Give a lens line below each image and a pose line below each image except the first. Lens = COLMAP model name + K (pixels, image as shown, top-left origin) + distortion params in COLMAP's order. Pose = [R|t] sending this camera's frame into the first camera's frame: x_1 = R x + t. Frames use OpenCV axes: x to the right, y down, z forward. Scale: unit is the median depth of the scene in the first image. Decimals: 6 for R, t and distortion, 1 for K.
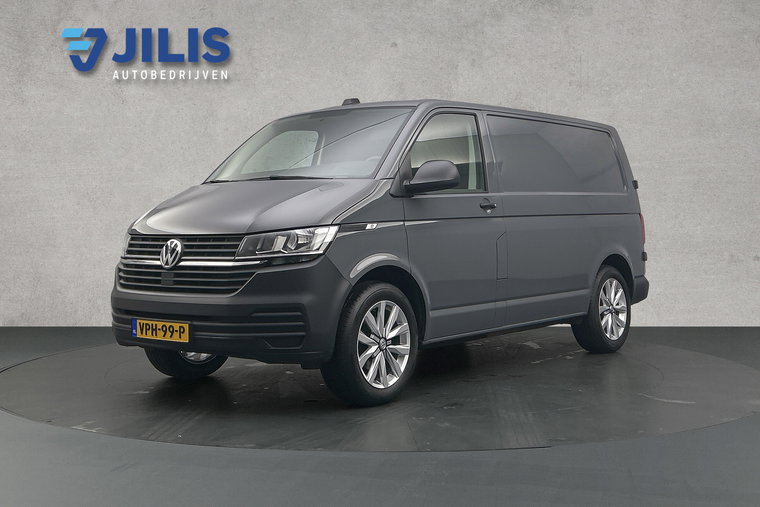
lens RADIAL K [[594.3, 0, 379.6], [0, 594.3, 254.3], [0, 0, 1]] dist [-0.000520, -0.000388]
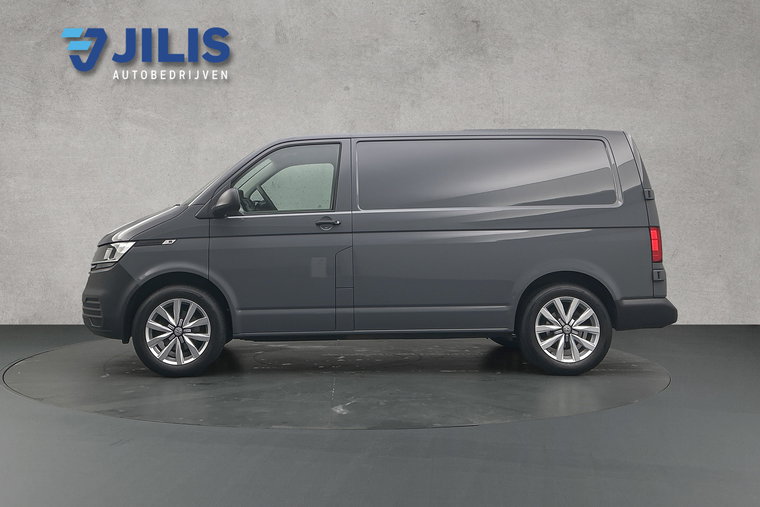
lens RADIAL K [[594.3, 0, 380.6], [0, 594.3, 253.9], [0, 0, 1]] dist [-0.000520, -0.000388]
pose [[0.999999, -0.000017, 0.001435, 0.090356], [0.000018, 1.000000, -0.000379, -0.019489], [-0.001435, 0.000379, 0.999999, -0.192479]]
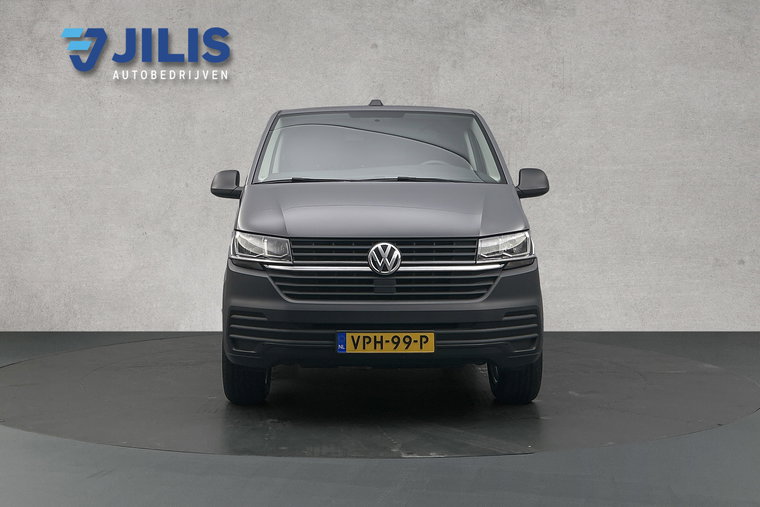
lens RADIAL K [[594.3, 0, 379.5], [0, 594.3, 253.7], [0, 0, 1]] dist [-0.000520, -0.000388]
pose [[1.000000, 0.000044, -0.000139, 0.032822], [-0.000044, 1.000000, -0.000959, -0.006353], [0.000139, 0.000959, 1.000000, 0.012869]]
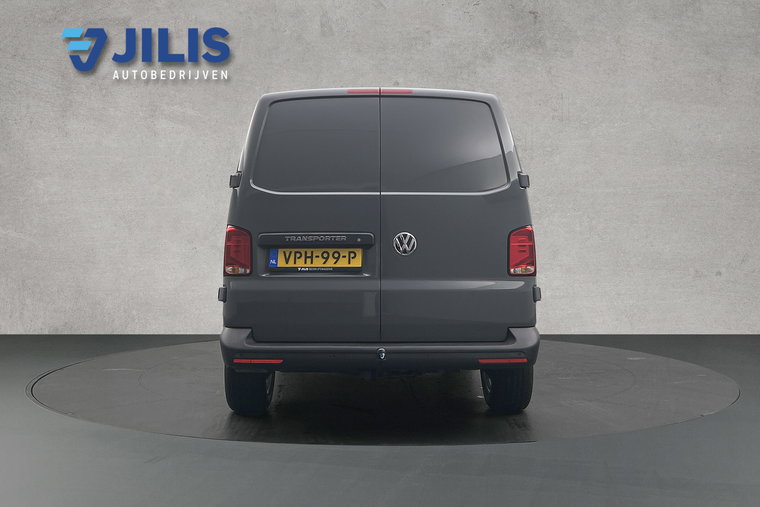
lens RADIAL K [[594.3, 0, 380.0], [0, 594.3, 253.6], [0, 0, 1]] dist [-0.000520, -0.000388]
pose [[1.000000, 0.000075, 0.000914, -0.007375], [-0.000074, 1.000000, -0.000937, -0.029710], [-0.000914, 0.000937, 0.999999, -0.122984]]
